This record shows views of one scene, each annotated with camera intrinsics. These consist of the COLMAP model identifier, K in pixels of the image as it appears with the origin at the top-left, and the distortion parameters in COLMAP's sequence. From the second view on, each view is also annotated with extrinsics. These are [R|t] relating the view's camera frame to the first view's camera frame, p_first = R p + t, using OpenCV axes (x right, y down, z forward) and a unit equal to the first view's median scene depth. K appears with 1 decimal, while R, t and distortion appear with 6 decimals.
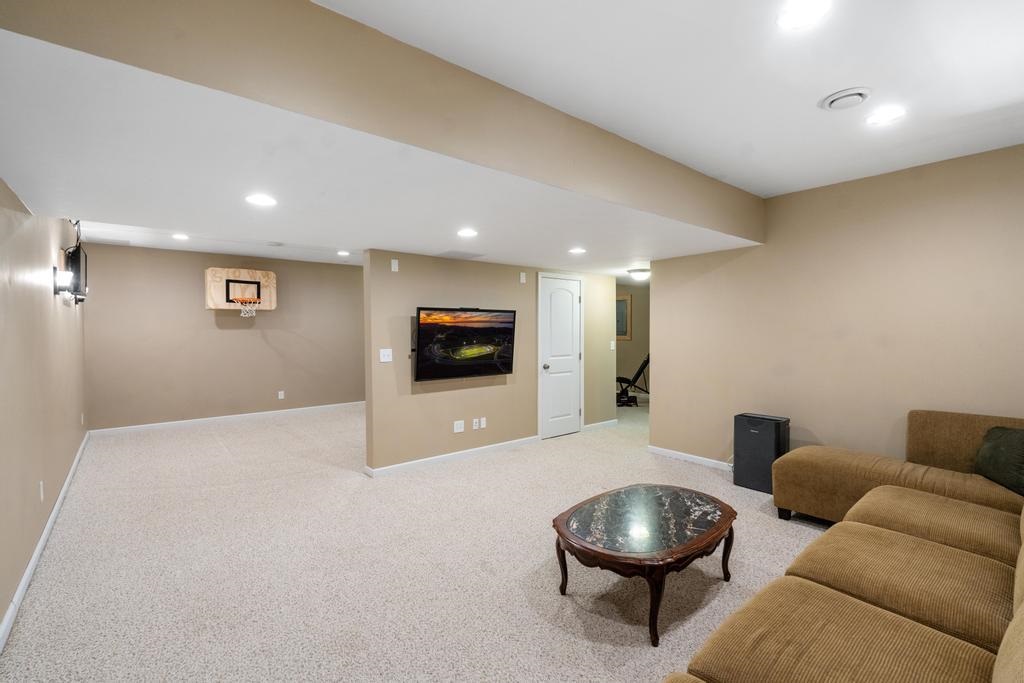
lens RADIAL K [[459.6, 0, 508.9], [0, 459.6, 341.4], [0, 0, 1]] dist [-0.006143, 0.001444]
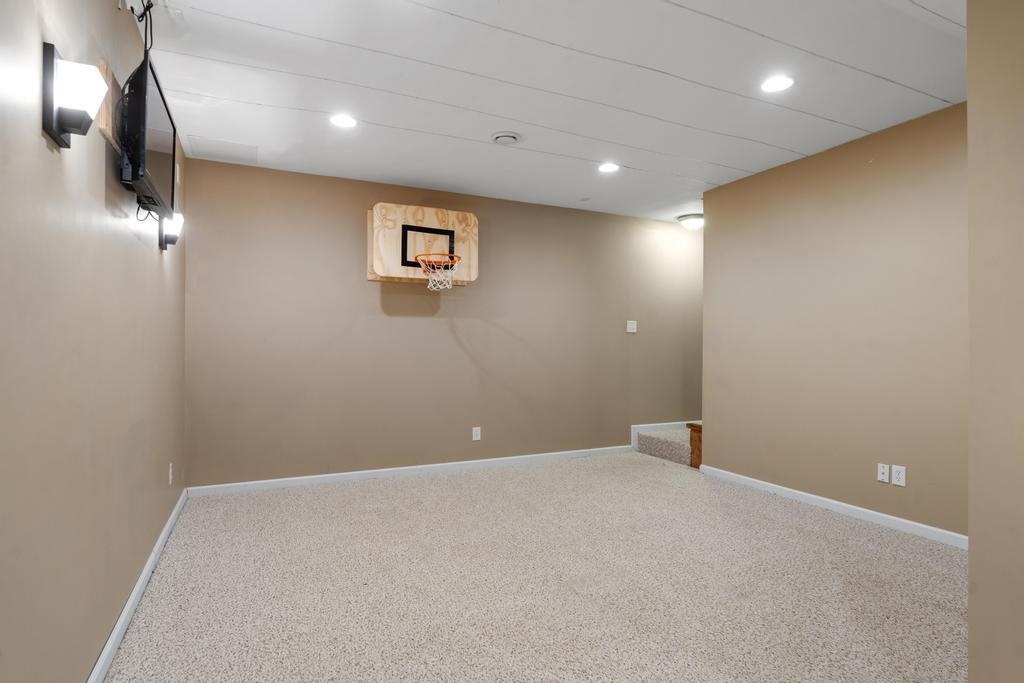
lens RADIAL K [[551.5, 0, 515.4], [0, 551.5, 341.0], [0, 0, 1]] dist [-0.004937, 0.002133]
pose [[0.970616, 0.005315, -0.240573, -0.317171], [-0.012219, 0.999555, -0.027219, 0.022190], [0.240321, 0.029358, 0.970249, 0.381702]]
